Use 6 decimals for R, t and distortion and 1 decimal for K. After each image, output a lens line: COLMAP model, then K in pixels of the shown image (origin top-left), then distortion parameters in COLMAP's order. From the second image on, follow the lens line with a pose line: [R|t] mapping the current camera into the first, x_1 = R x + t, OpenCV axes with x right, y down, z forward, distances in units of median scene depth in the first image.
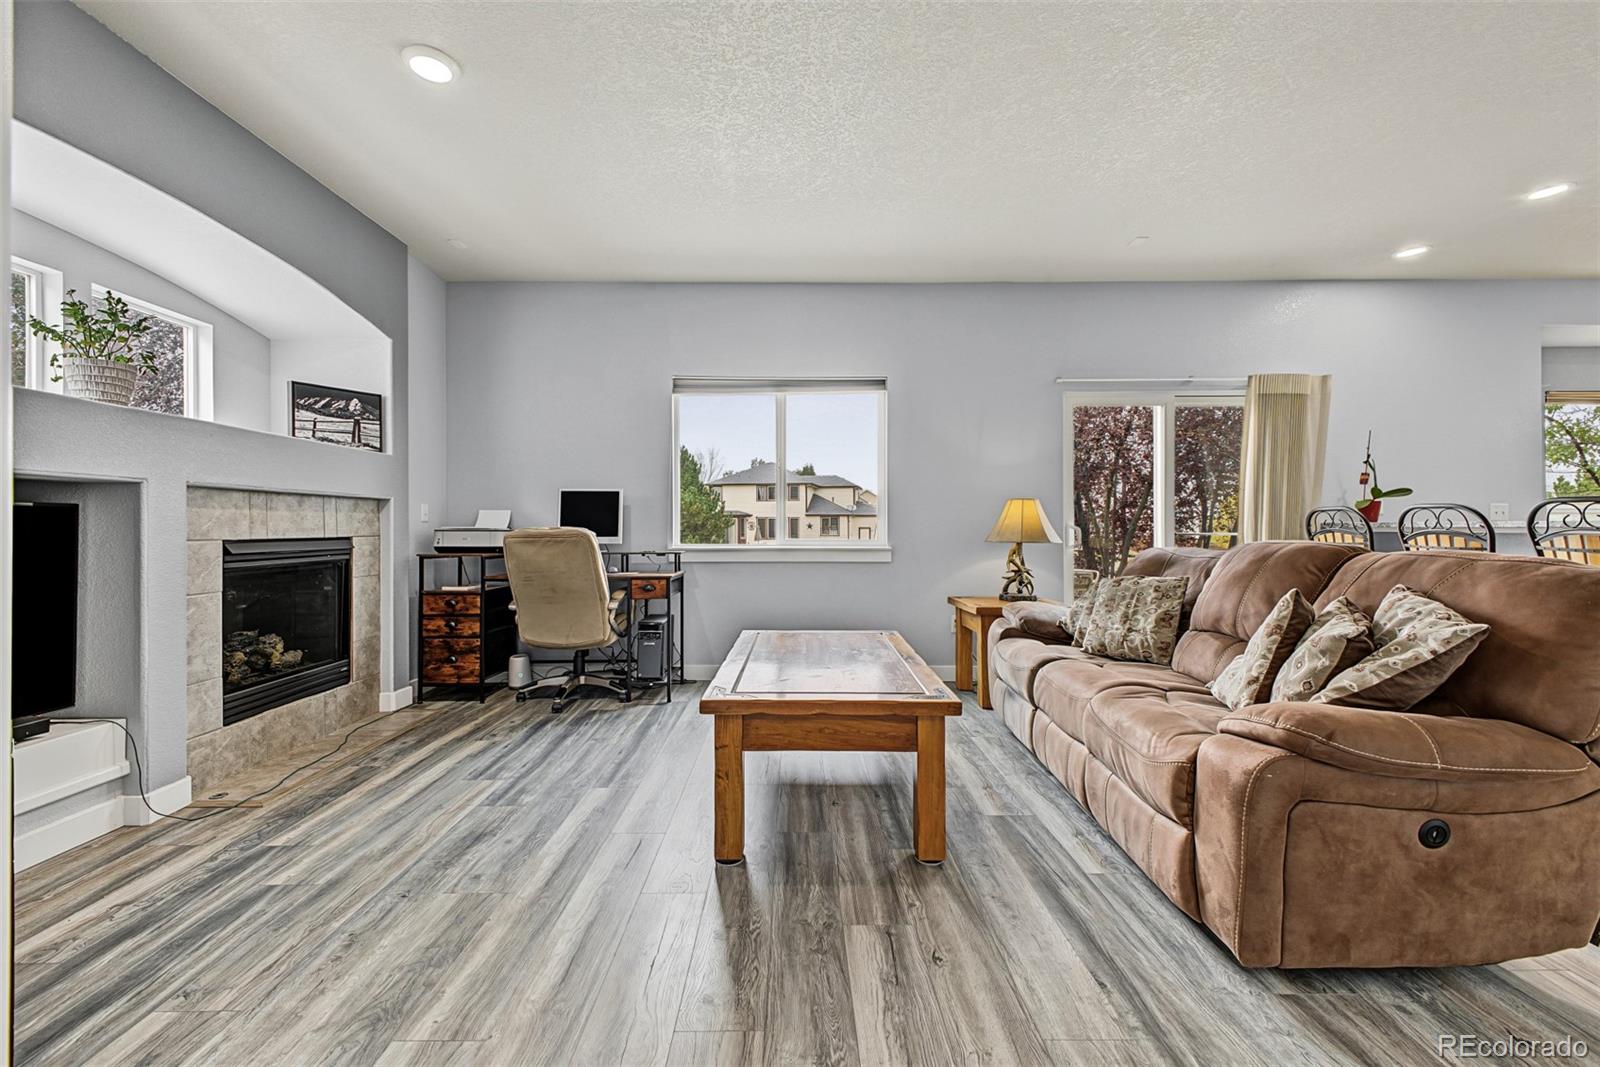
lens RADIAL K [[645.0, 0, 797.5], [0, 645.0, 526.6], [0, 0, 1]] dist [0.023359, -0.008621]
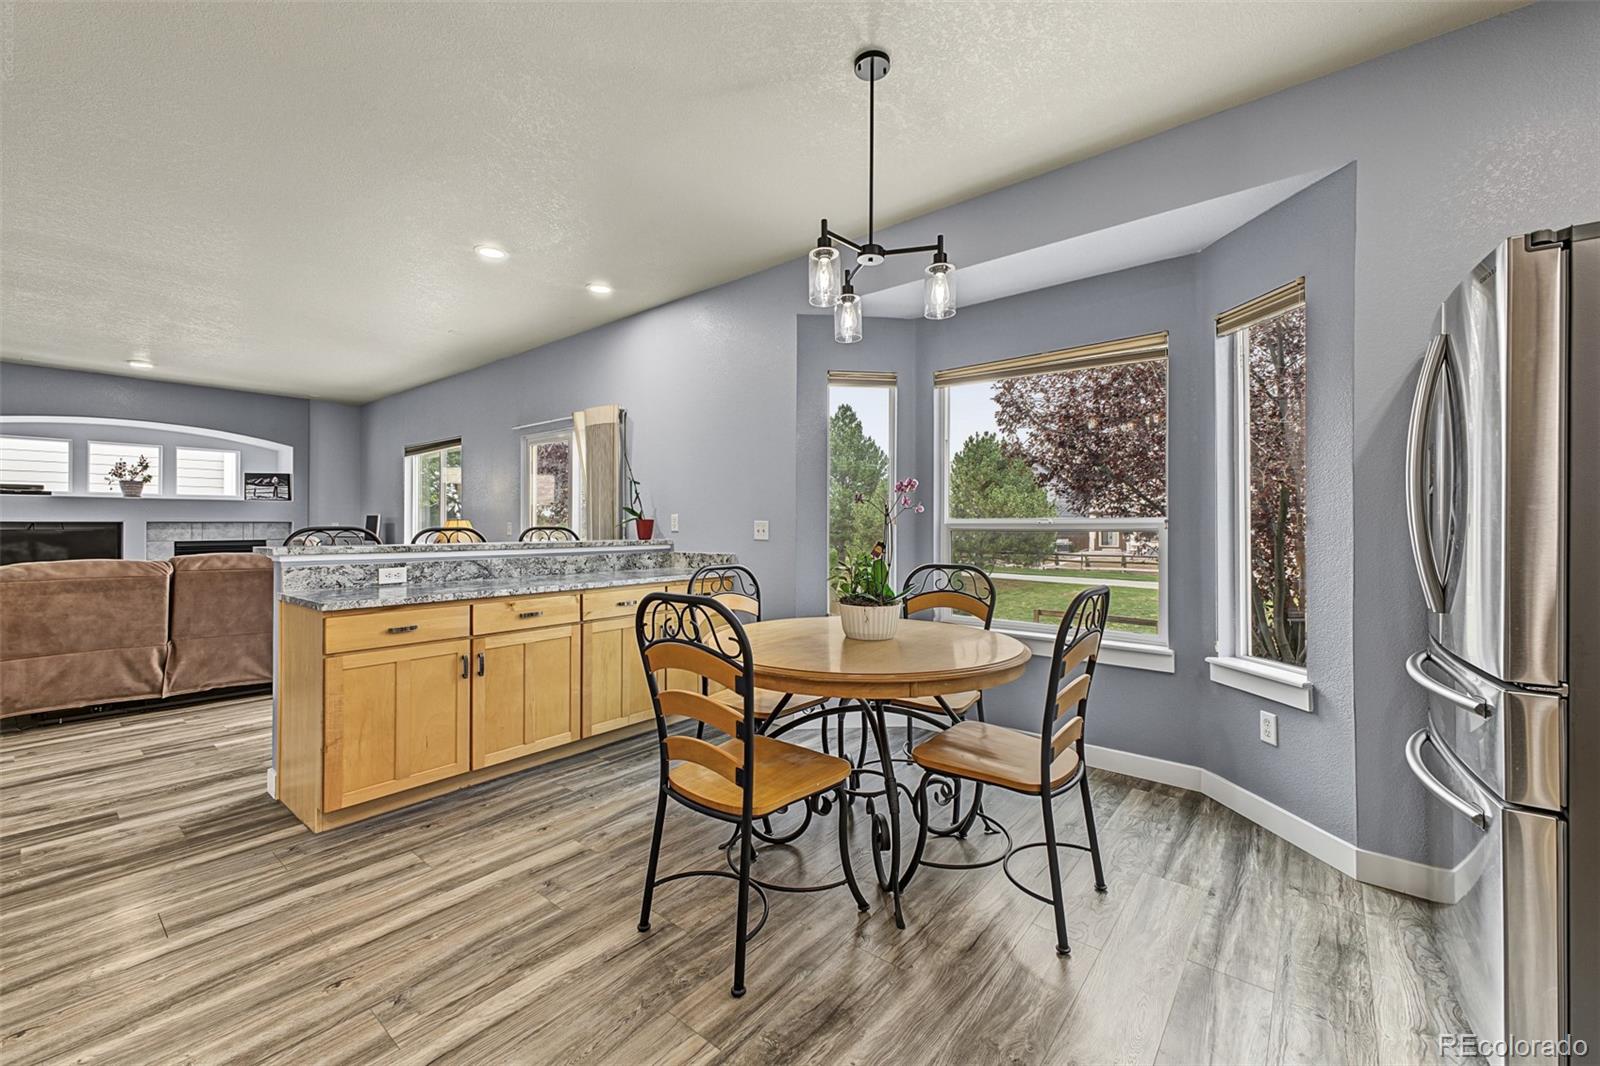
lens RADIAL K [[645.0, 0, 797.5], [0, 645.0, 526.1], [0, 0, 1]] dist [0.023359, -0.008621]
pose [[0.772655, 0.000238, -0.634826, 2.269385], [0.000864, 0.999999, 0.001426, -0.035044], [0.634826, -0.001651, 0.772654, 0.454676]]
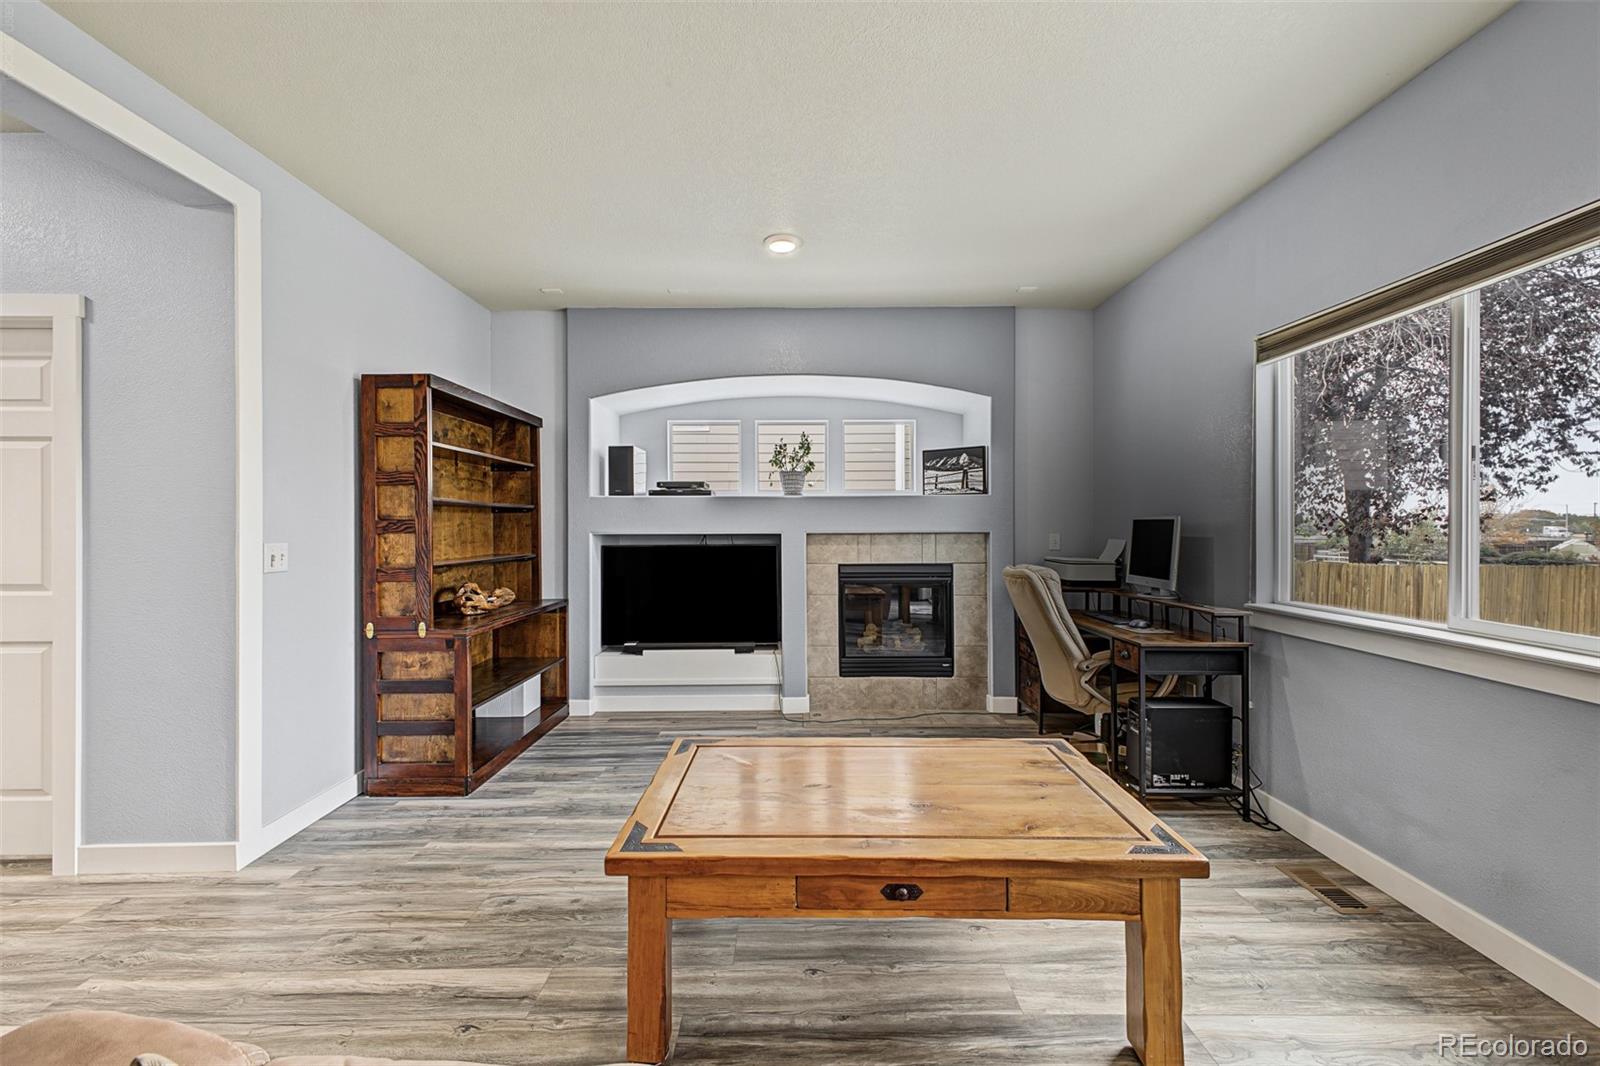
lens RADIAL K [[630.4, 0, 799.6], [0, 630.4, 526.7], [0, 0, 1]] dist [0.020861, -0.009463]
pose [[0.007681, 0.003543, -0.999964, 0.590468], [0.006013, 0.999975, 0.003590, -0.066660], [0.999952, -0.006041, 0.007659, 0.731085]]
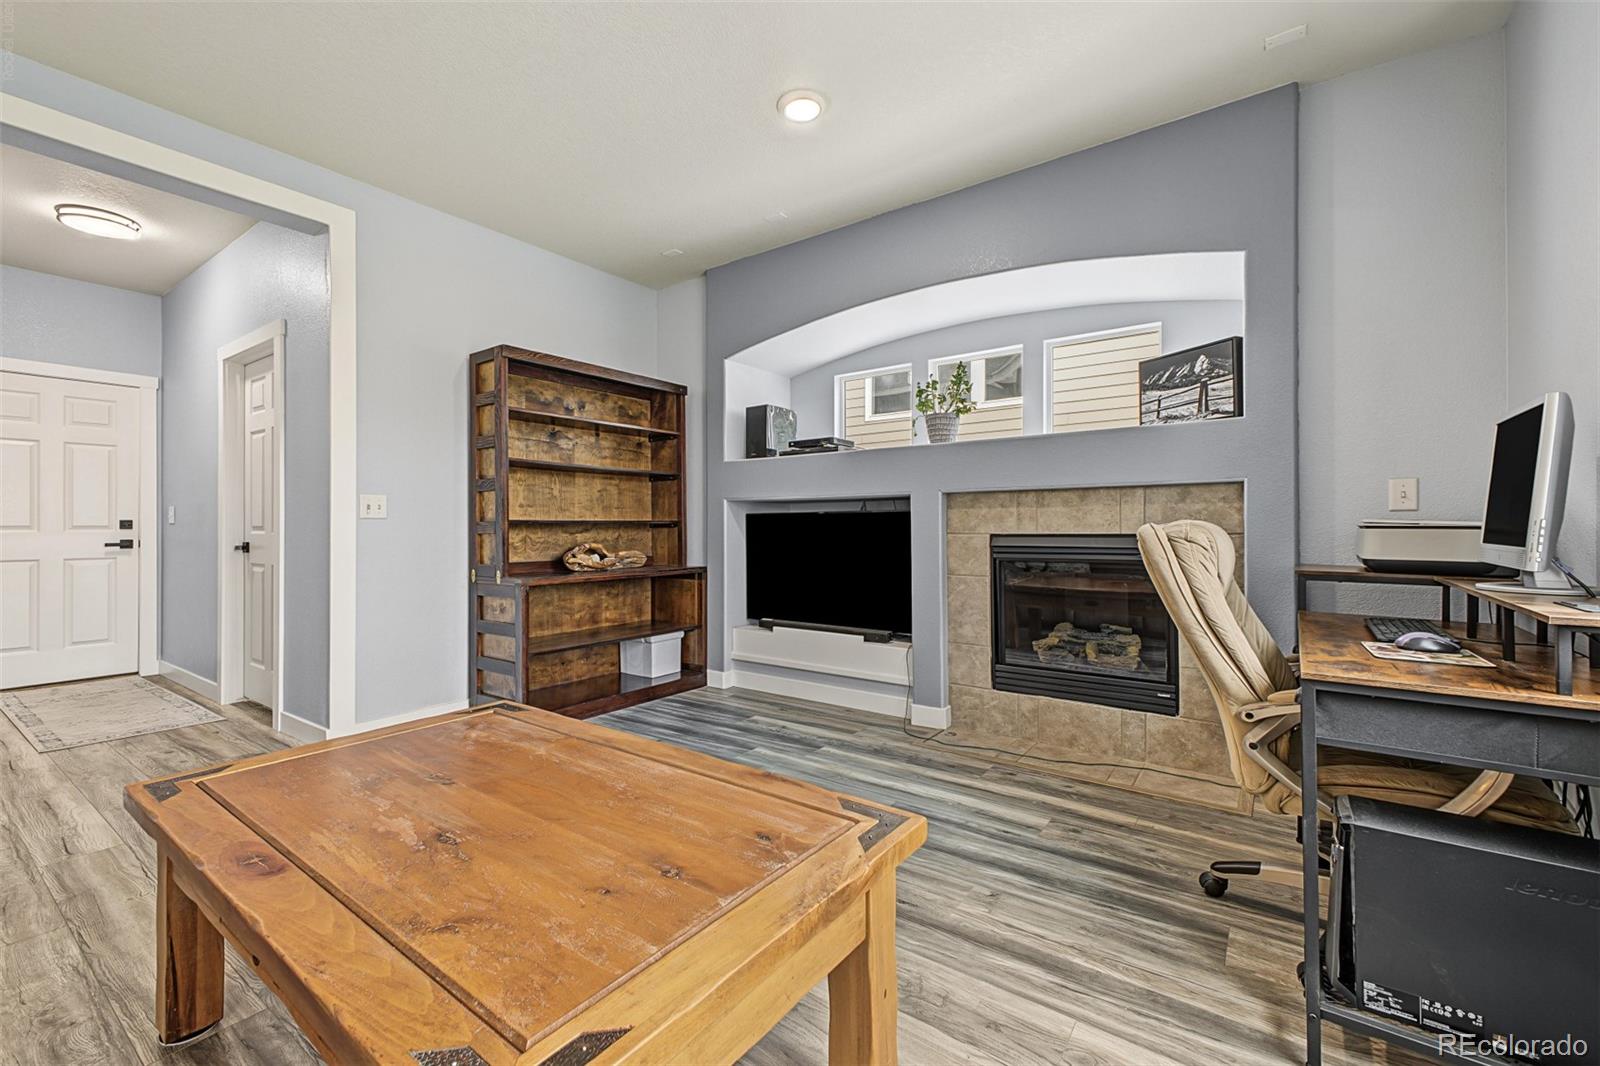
lens RADIAL K [[625.2, 0, 777.0], [0, 625.2, 523.0], [0, 0, 1]] dist [-0.000416, -0.009102]
pose [[-0.583082, 0.005335, -0.812396, 0.234935], [0.009882, 0.999951, -0.000526, -0.002799], [0.812353, -0.008334, -0.583106, 1.111736]]
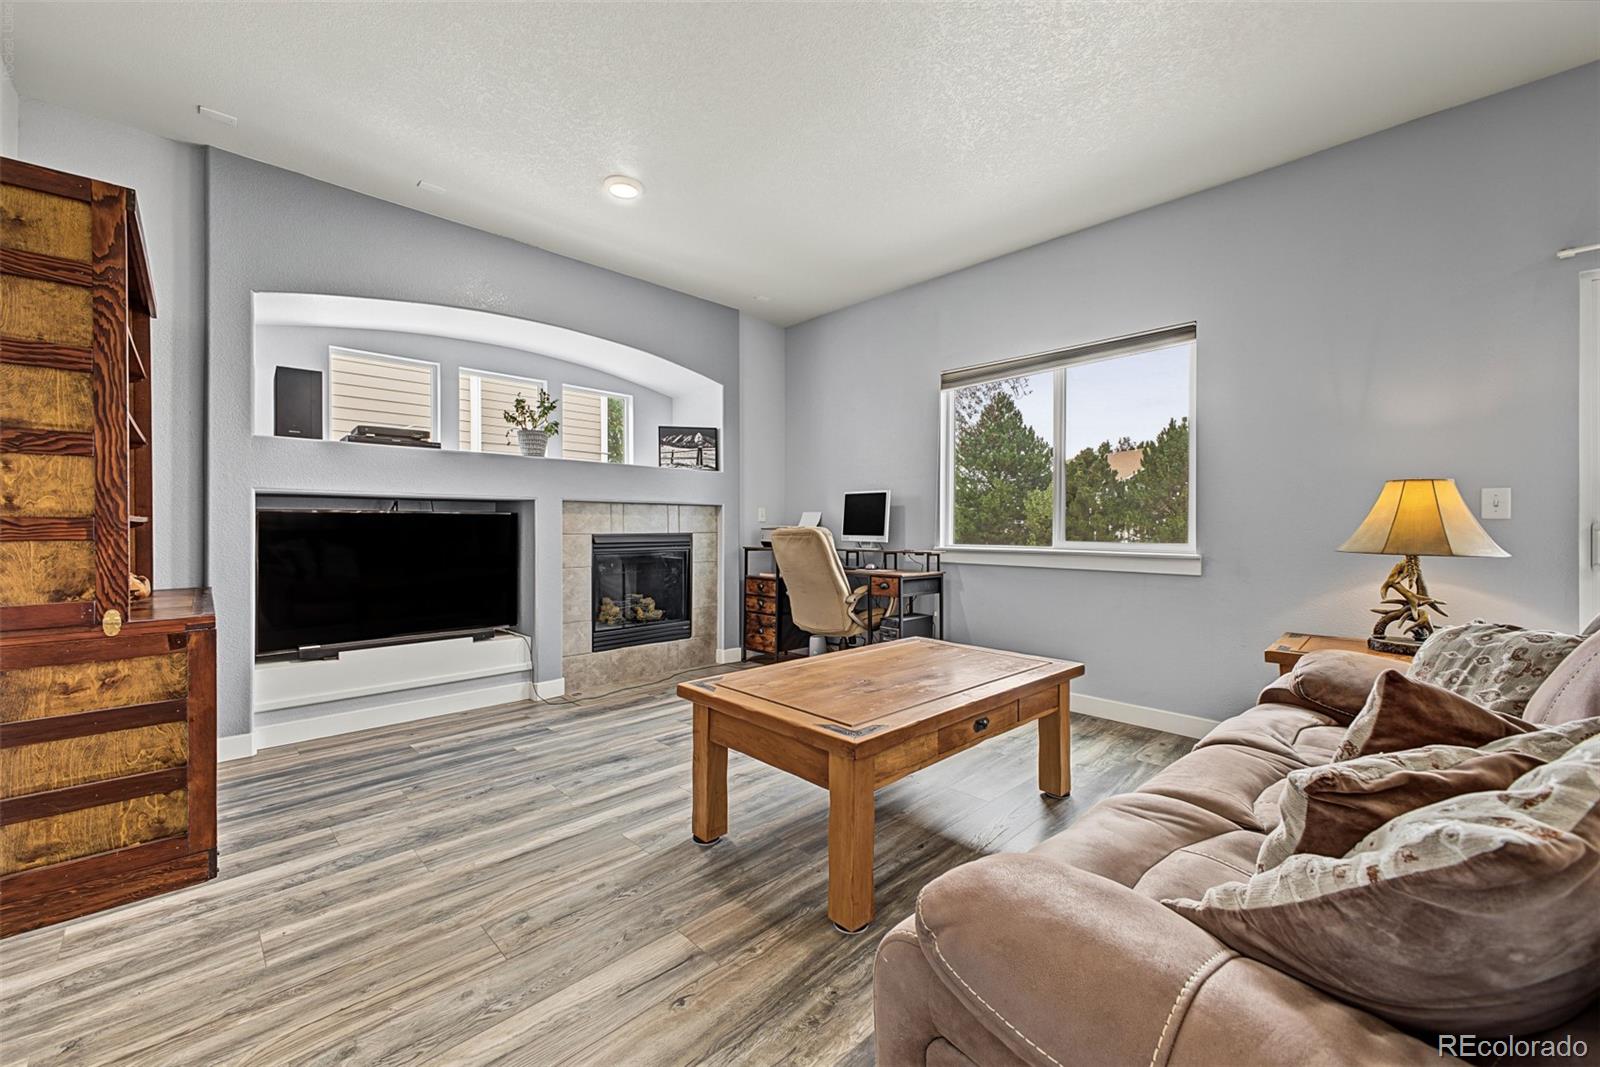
lens RADIAL K [[630.4, 0, 799.6], [0, 630.4, 527.2], [0, 0, 1]] dist [0.020861, -0.009463]
pose [[0.700391, 0.003425, -0.713752, 0.461556], [-0.001366, 0.999993, 0.003458, -0.001980], [0.713758, -0.001447, 0.700390, 0.236632]]
